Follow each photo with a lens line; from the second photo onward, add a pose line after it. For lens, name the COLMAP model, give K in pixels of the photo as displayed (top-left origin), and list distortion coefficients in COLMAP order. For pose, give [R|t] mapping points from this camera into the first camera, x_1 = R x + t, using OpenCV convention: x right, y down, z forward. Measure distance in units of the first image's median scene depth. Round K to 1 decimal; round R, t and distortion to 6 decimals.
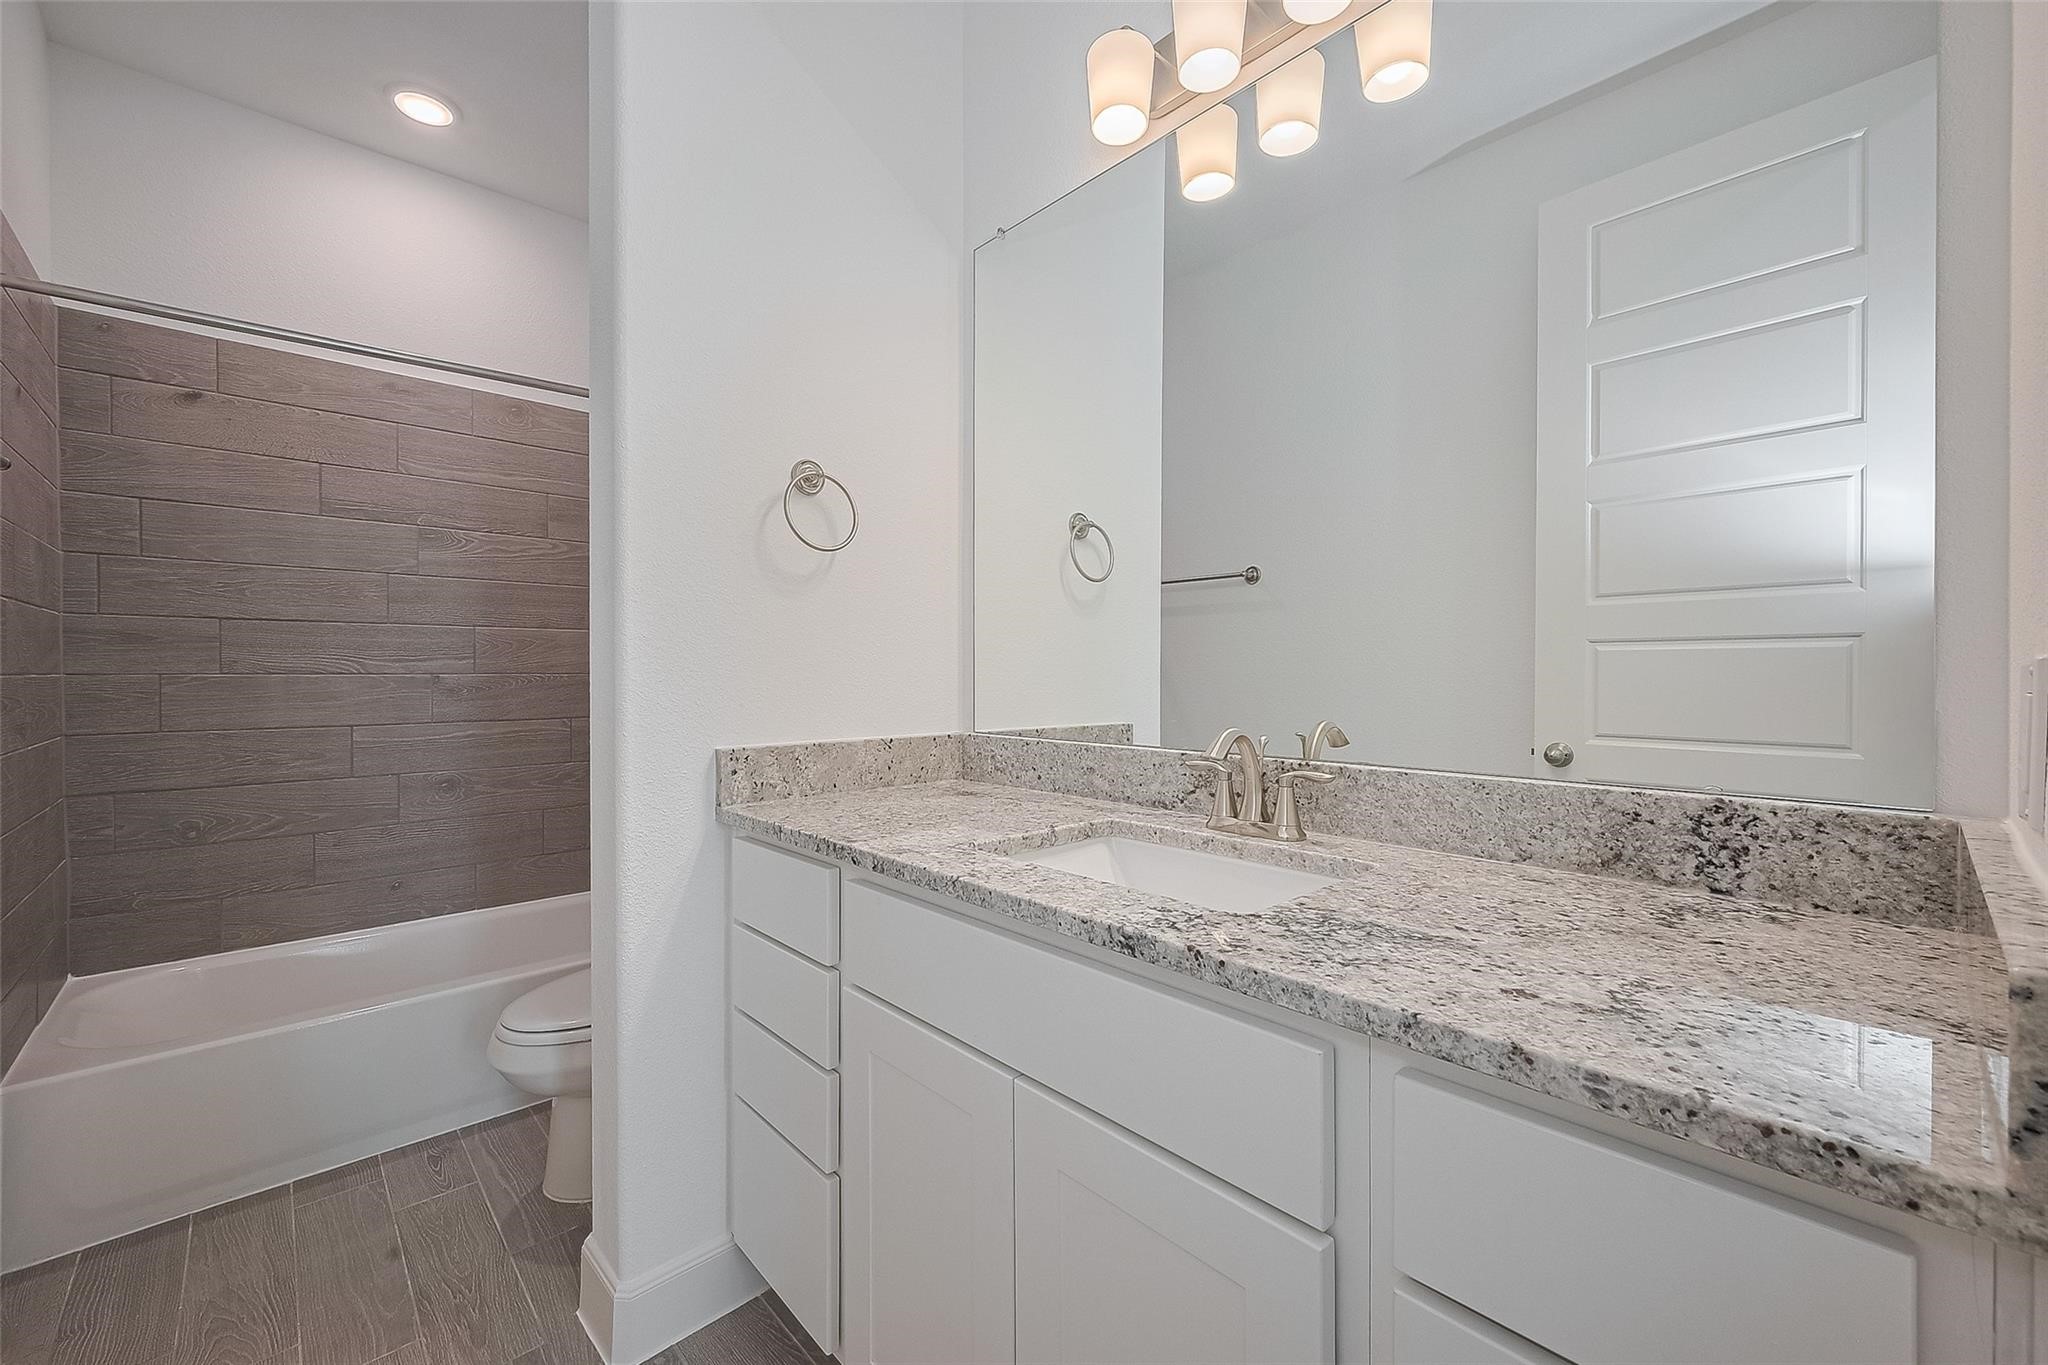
lens RADIAL K [[800.4, 0, 1018.1], [0, 800.4, 676.9], [0, 0, 1]] dist [0.002693, 0.000195]
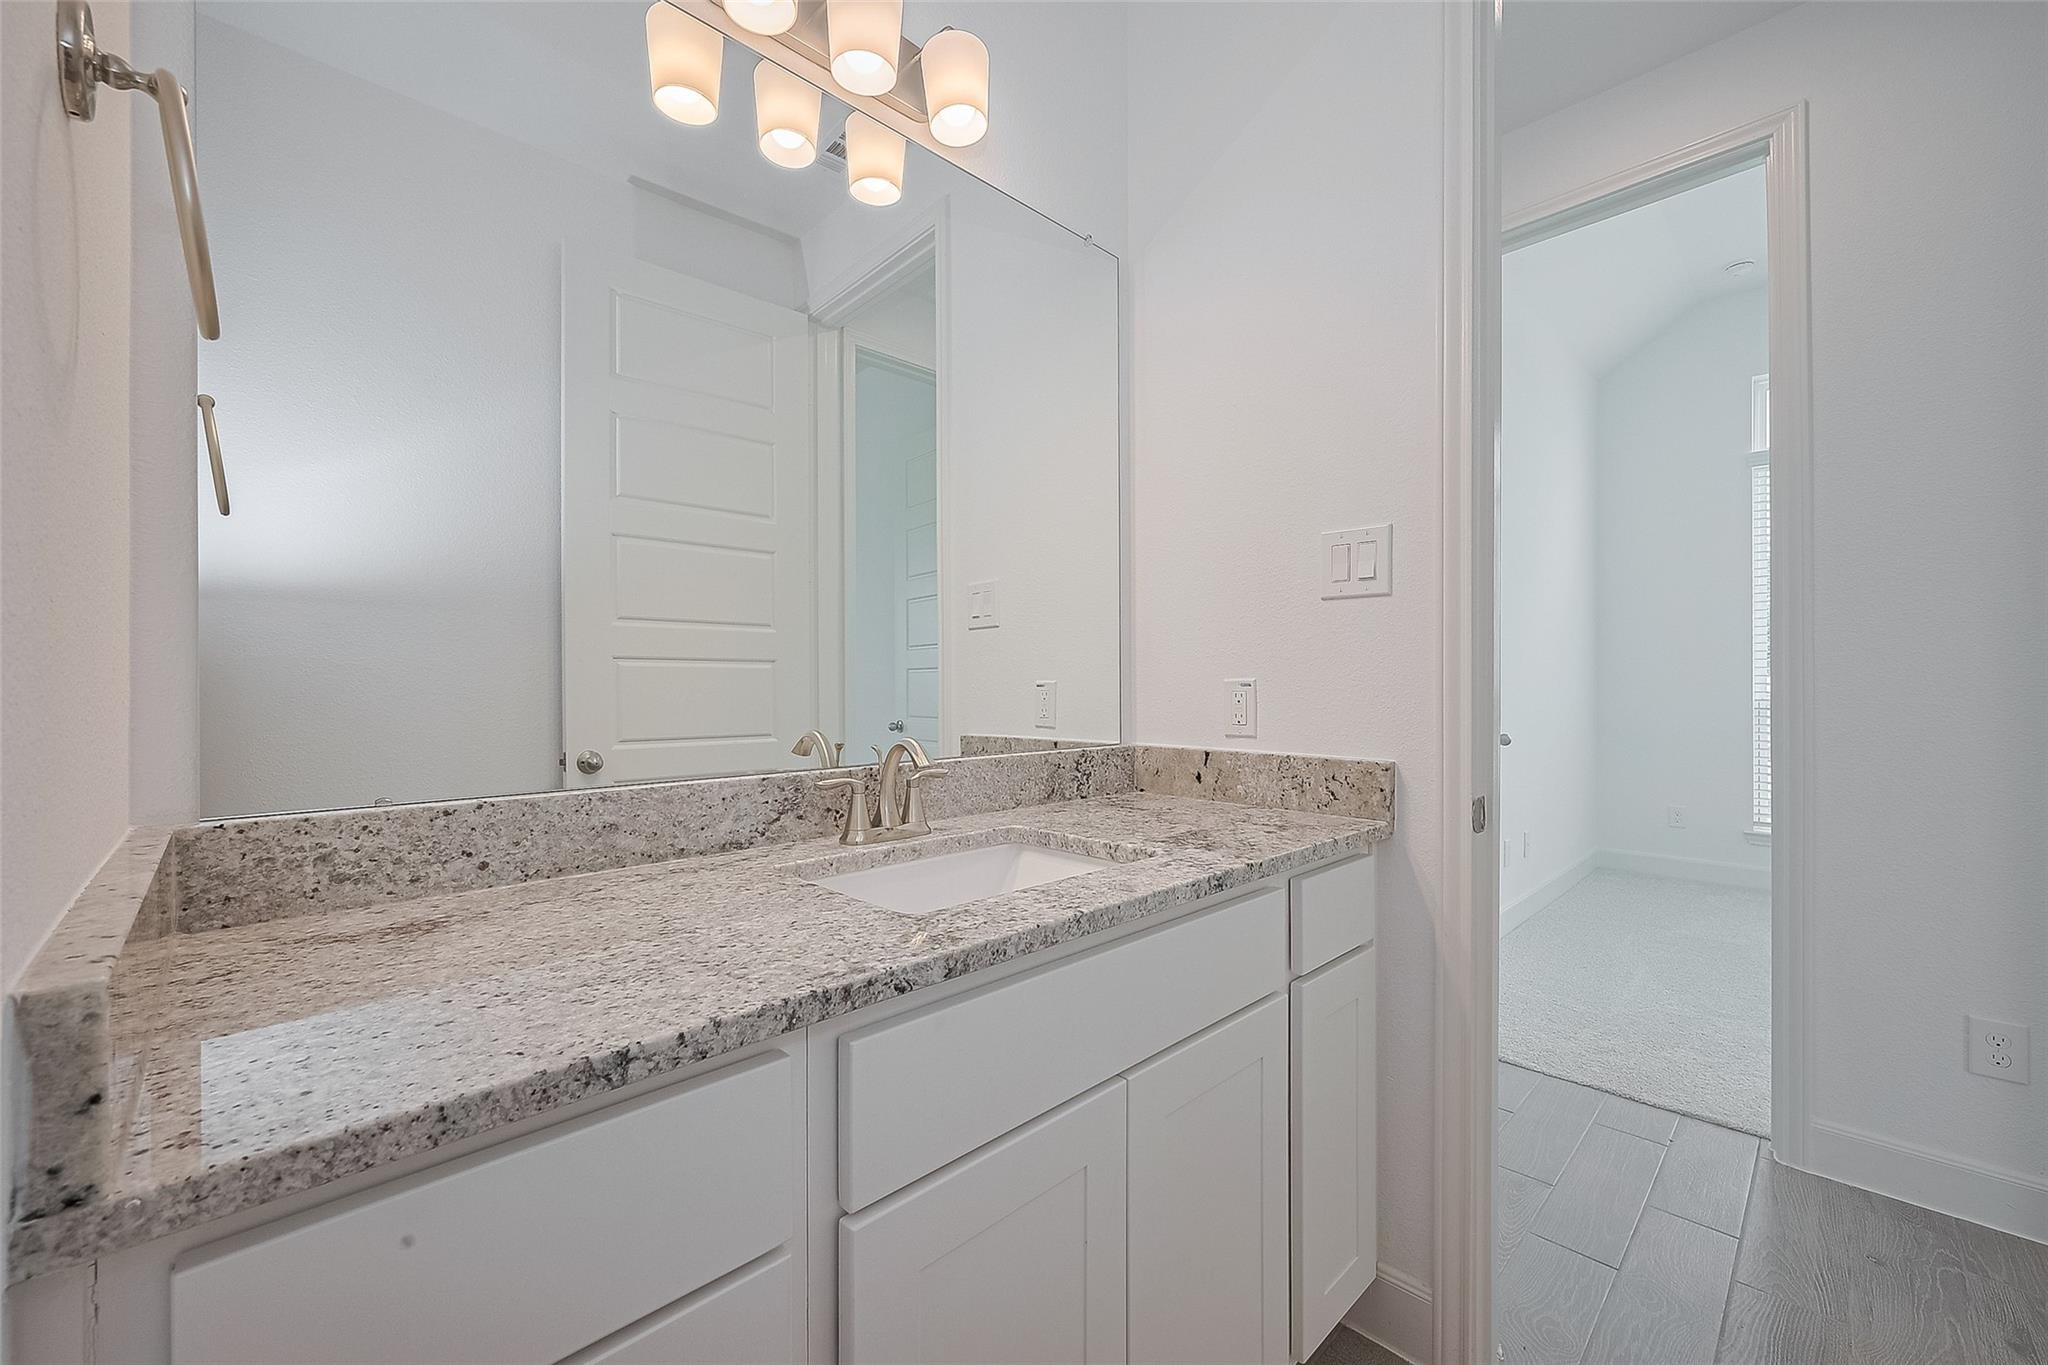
lens RADIAL K [[800.4, 0, 1018.9], [0, 800.4, 685.8], [0, 0, 1]] dist [0.002693, 0.000195]
pose [[-0.014570, 0.000668, 0.999894, -0.831843], [0.006515, 0.999979, -0.000573, -0.001979], [-0.999873, 0.006506, -0.014574, 0.928833]]
